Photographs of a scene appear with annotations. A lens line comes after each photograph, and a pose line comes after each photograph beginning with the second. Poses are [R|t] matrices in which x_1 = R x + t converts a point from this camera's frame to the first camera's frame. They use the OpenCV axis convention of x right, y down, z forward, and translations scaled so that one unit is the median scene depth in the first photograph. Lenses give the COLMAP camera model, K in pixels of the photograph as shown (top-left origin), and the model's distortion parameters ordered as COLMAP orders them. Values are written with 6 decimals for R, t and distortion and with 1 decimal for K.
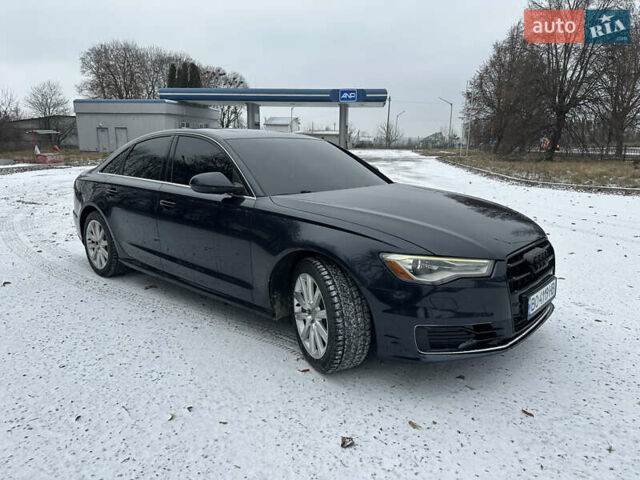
lens RADIAL K [[450.8, 0, 314.9], [0, 450.8, 237.1], [0, 0, 1]] dist [0.069352, -0.094933]
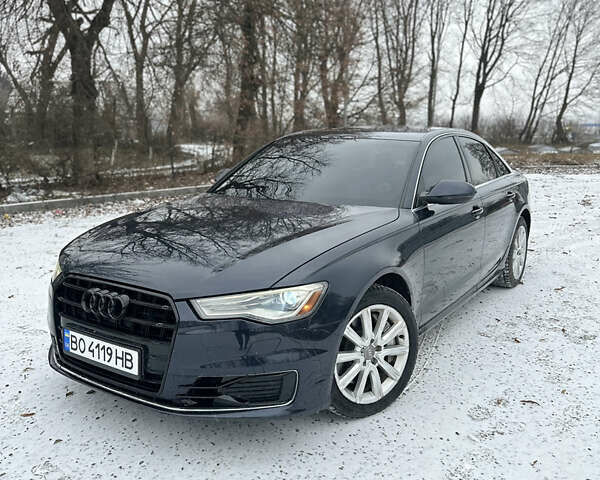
lens RADIAL K [[551.8, 0, 300.0], [0, 551.8, 240.0], [0, 0, 1]] dist [0.186362, -0.345157]
pose [[0.144330, 0.190871, -0.970947, 0.086231], [-0.197535, 0.967028, 0.160737, -0.016299], [0.969613, 0.168596, 0.177275, 0.067619]]
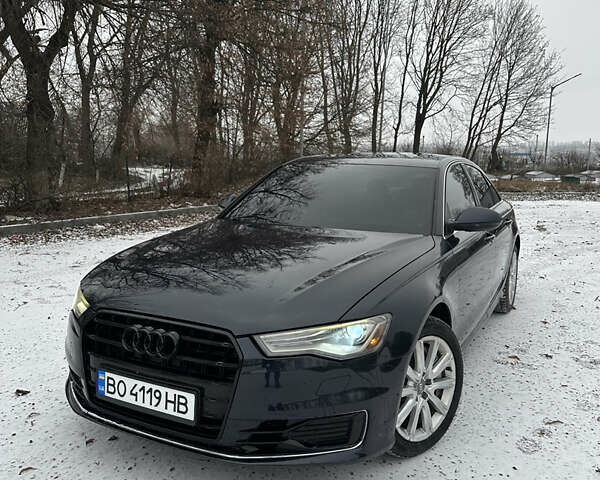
lens RADIAL K [[551.8, 0, 300.0], [0, 551.8, 240.0], [0, 0, 1]] dist [0.186362, -0.345157]
pose [[0.247179, 0.147610, -0.957661, 0.081060], [-0.206180, 0.973708, 0.096867, -0.014022], [0.946780, 0.173507, 0.271115, 0.056985]]
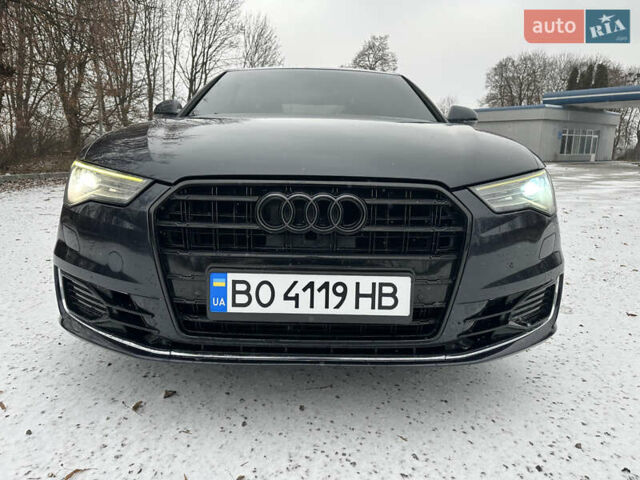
lens RADIAL K [[450.8, 0, 314.9], [0, 450.8, 237.1], [0, 0, 1]] dist [0.069352, -0.094933]
pose [[0.680129, 0.144023, -0.718806, 0.048688], [-0.166071, 0.985291, 0.040282, 0.003369], [0.714034, 0.091976, 0.694043, 0.041304]]
